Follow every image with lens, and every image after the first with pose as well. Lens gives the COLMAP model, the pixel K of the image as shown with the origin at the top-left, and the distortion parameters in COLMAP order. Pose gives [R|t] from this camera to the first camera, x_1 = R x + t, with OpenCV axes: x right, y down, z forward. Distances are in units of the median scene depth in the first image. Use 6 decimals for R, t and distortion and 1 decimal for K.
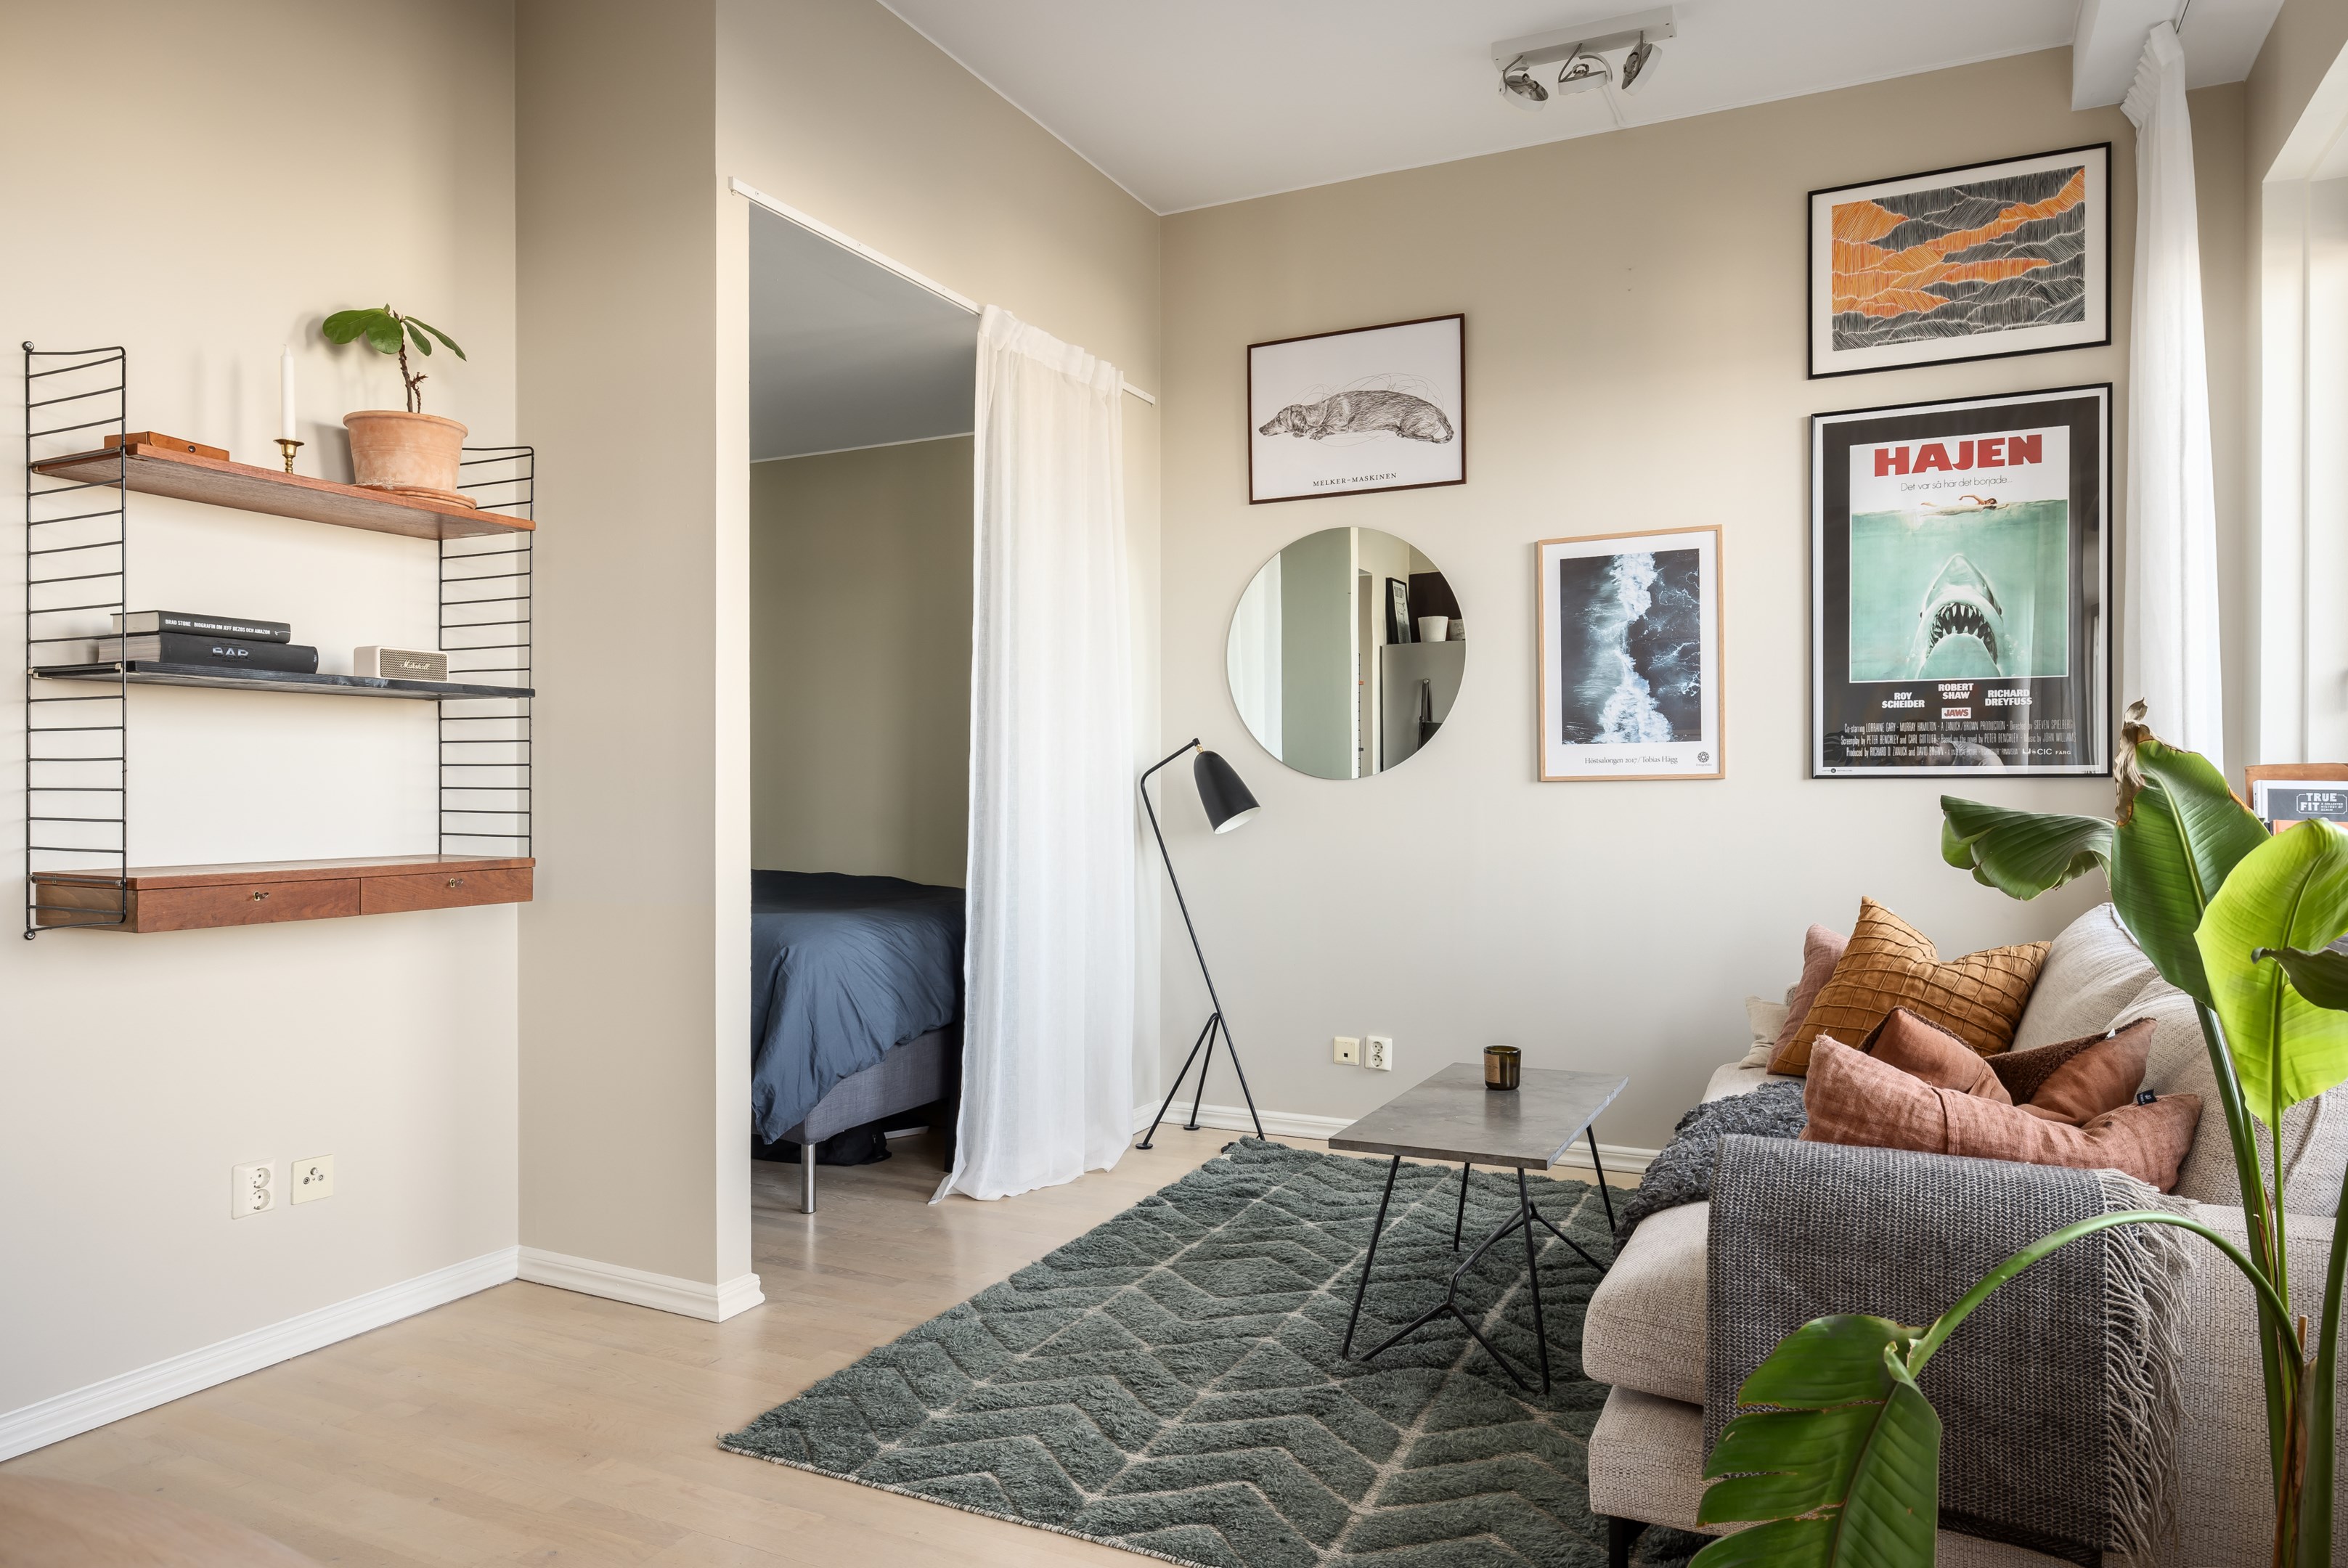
lens RADIAL K [[1495.8, 0, 1174.1], [0, 1495.8, 801.7], [0, 0, 1]] dist [0.001174, 0.000064]
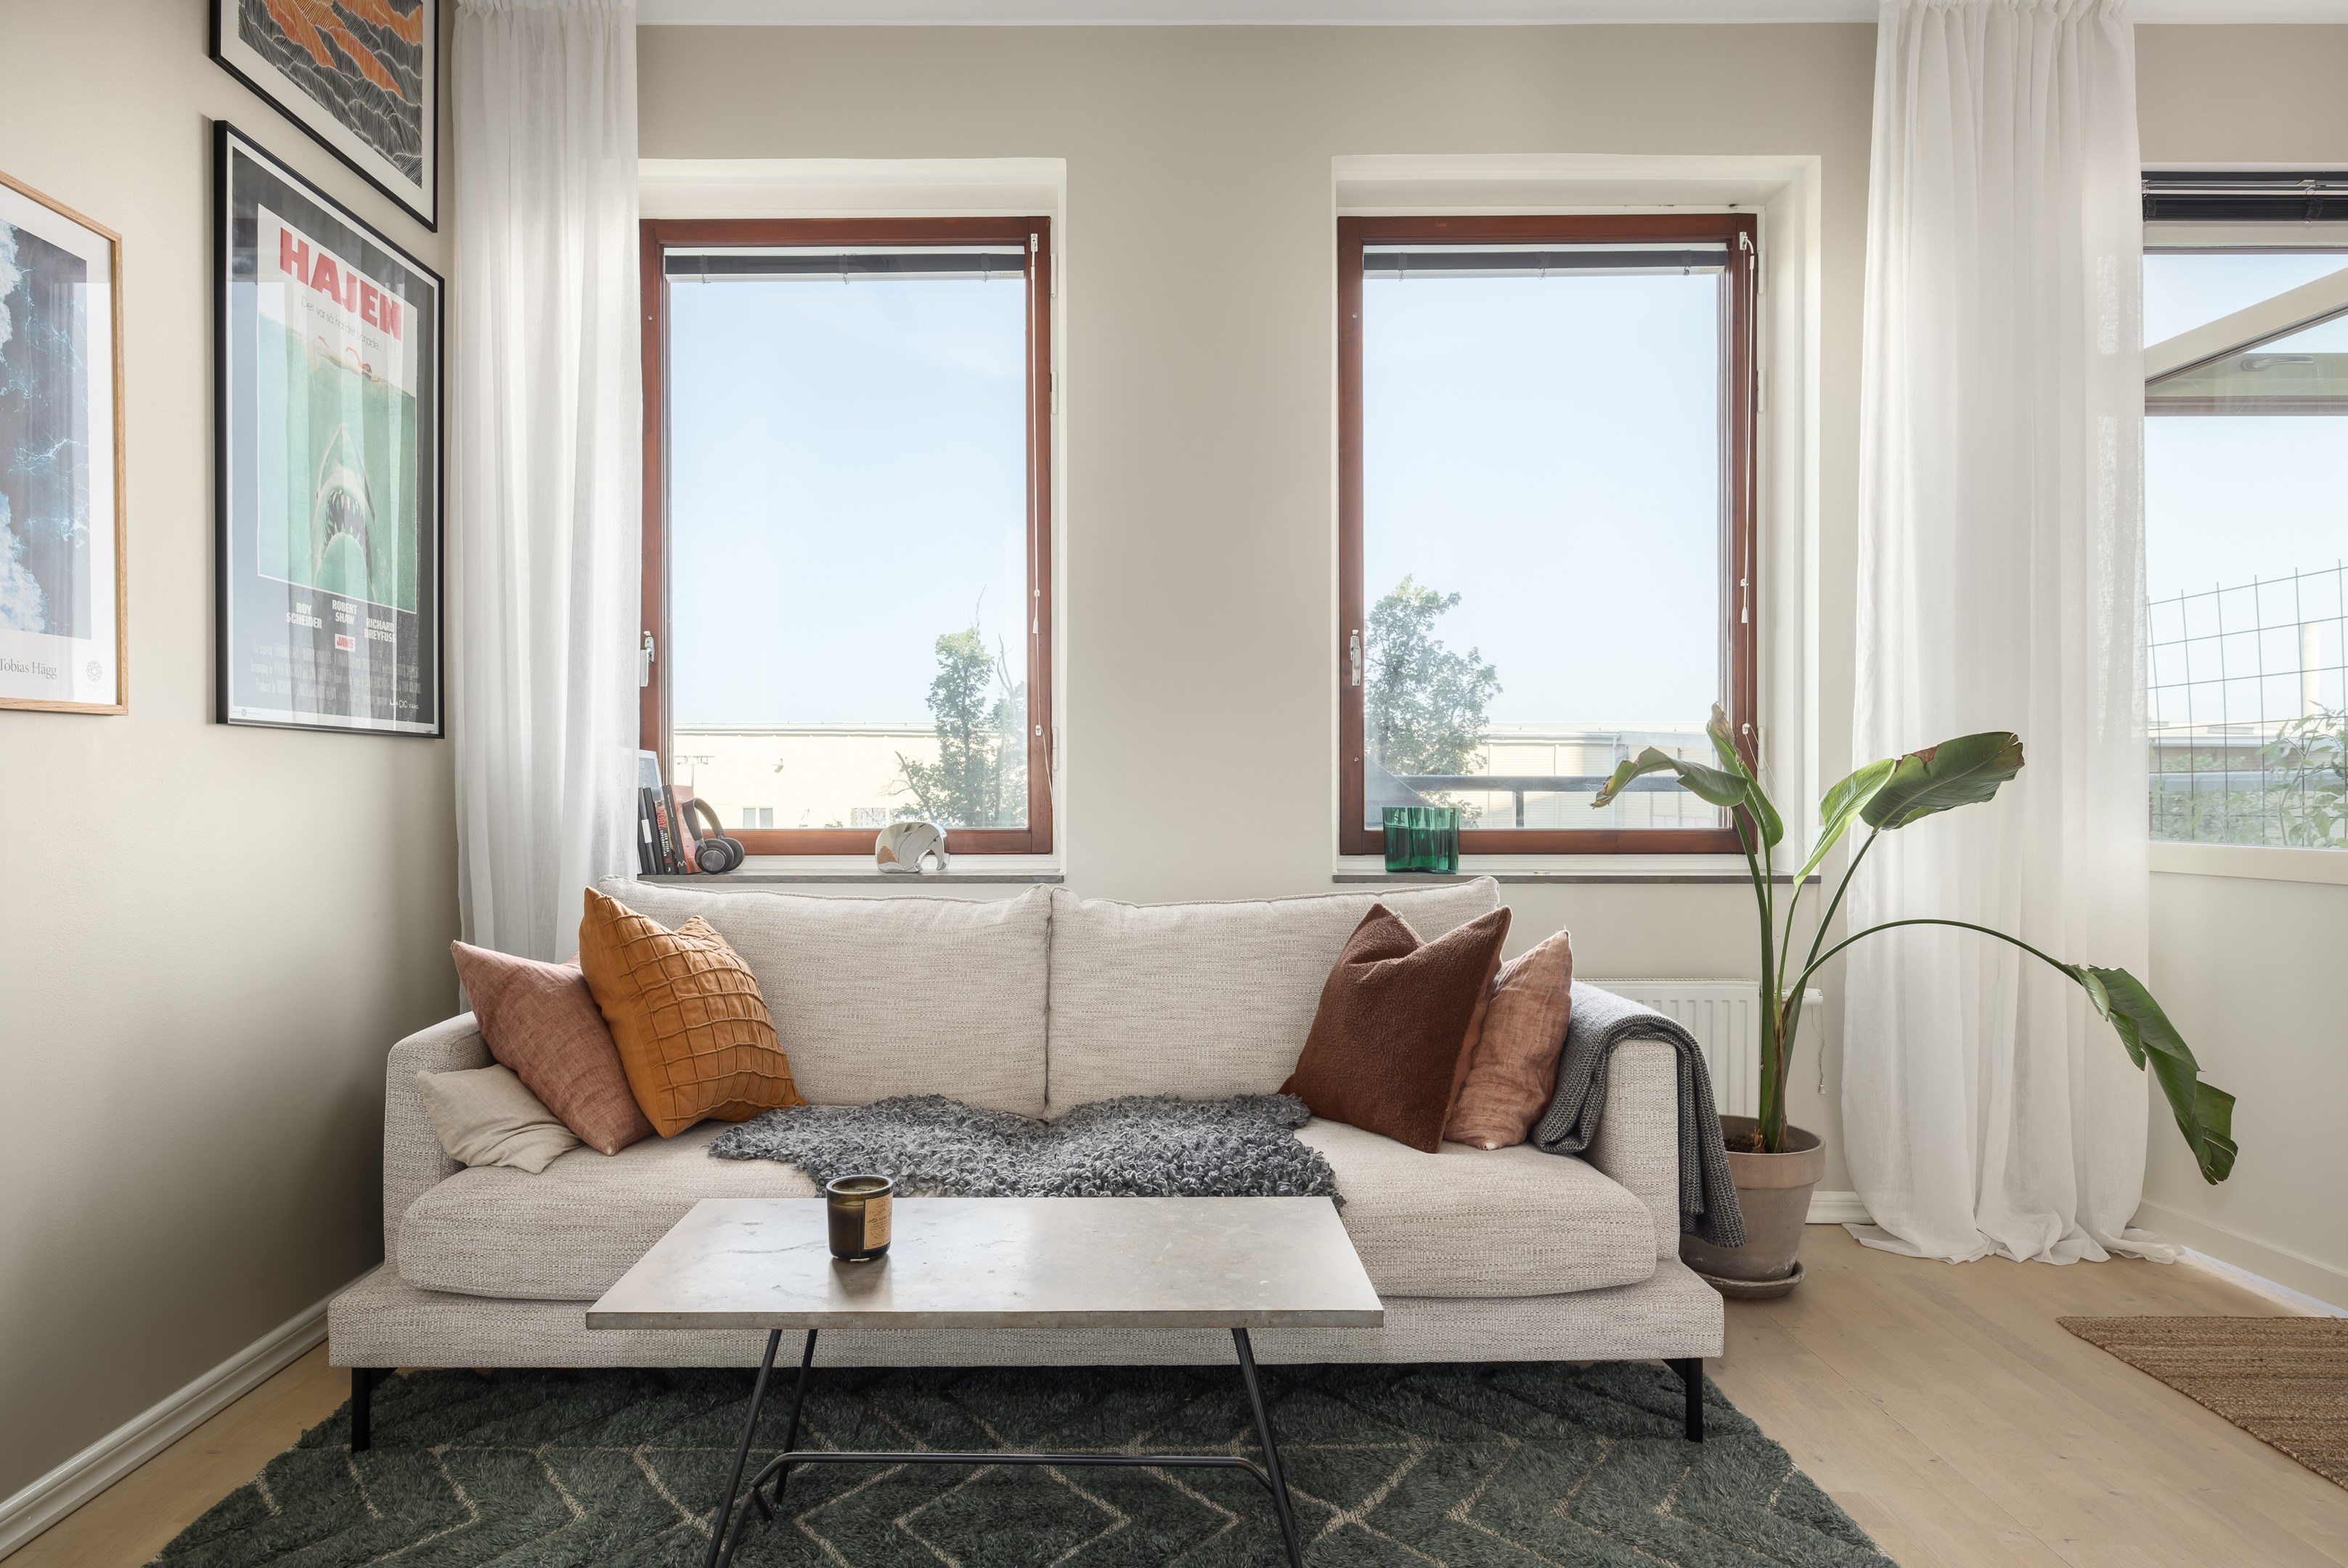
lens RADIAL K [[1369.7, 0, 1130.8], [0, 1369.7, 791.8], [0, 0, 1]] dist [0.000477, -0.001523]
pose [[-0.439412, 0.001564, 0.898285, -0.237744], [0.010198, 0.999943, 0.003248, 0.014599], [-0.898228, 0.010588, -0.439402, 0.941090]]
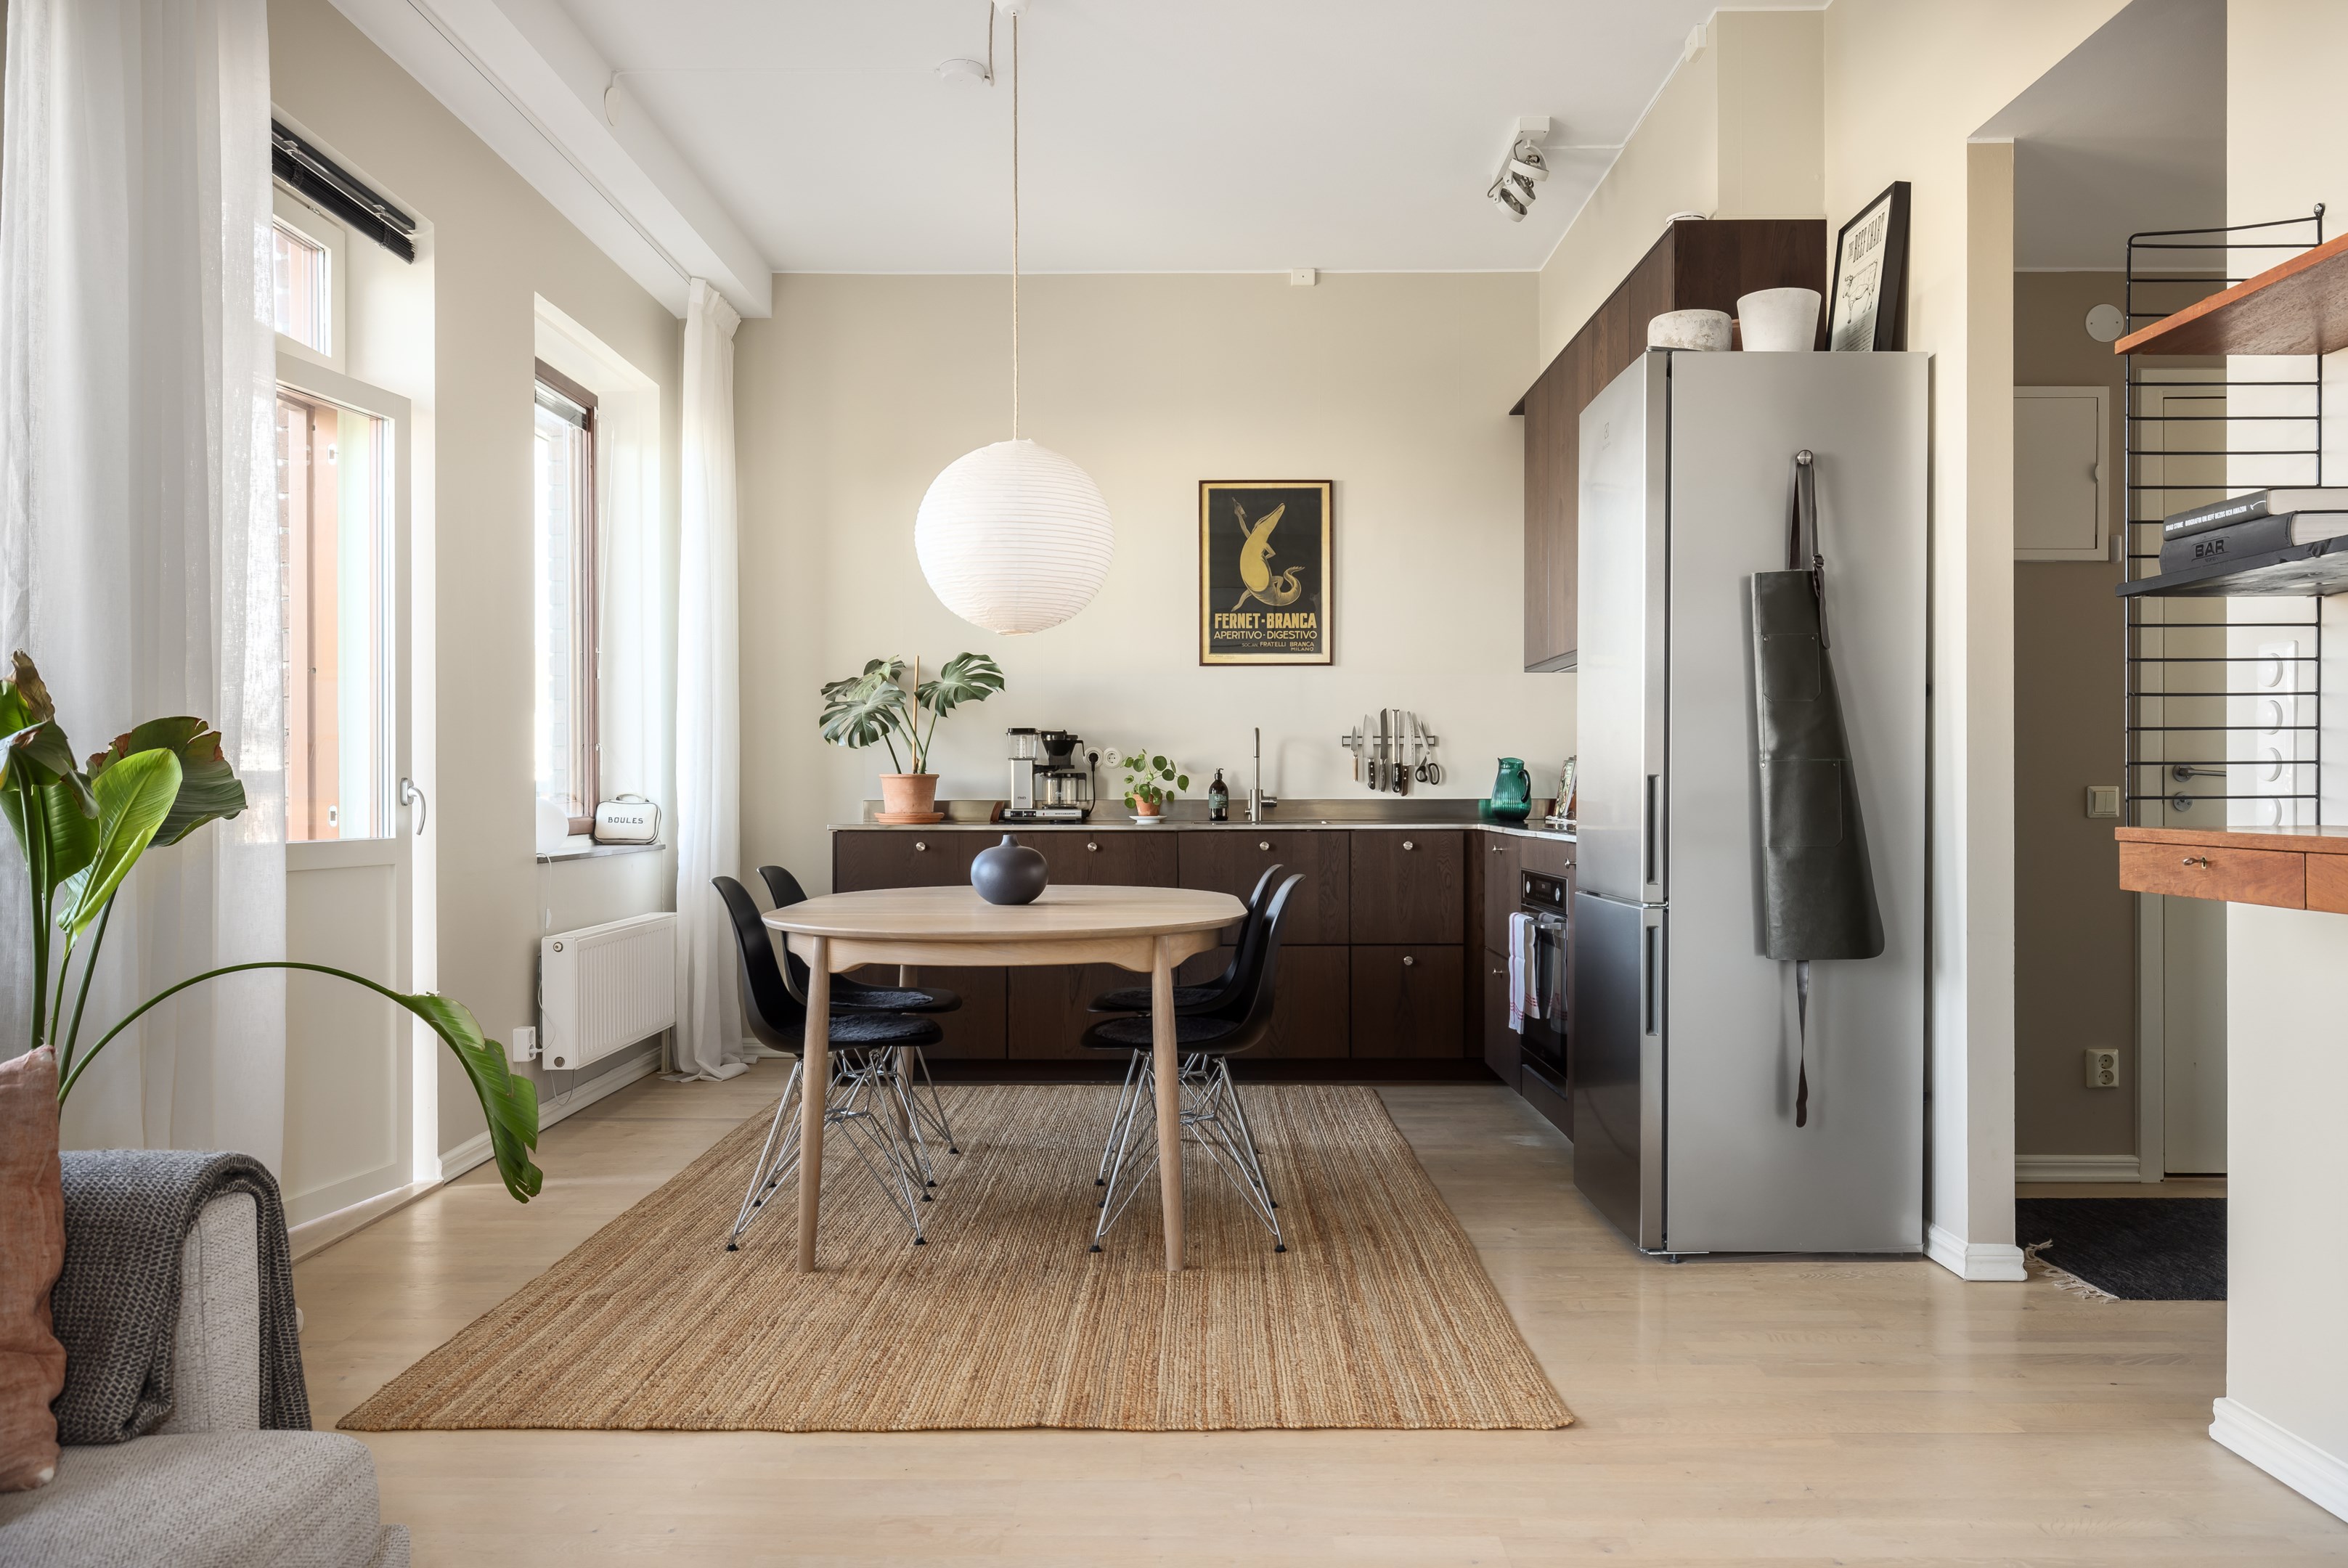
lens RADIAL K [[1602.0, 0, 1174.0], [0, 1602.0, 784.0], [0, 0, 1]] dist [0.005789, 0.000431]
pose [[-0.900330, 0.001424, -0.435205, 0.142027], [-0.001969, 0.999971, 0.007344, 0.011784], [0.435203, 0.007469, -0.900301, 0.978998]]
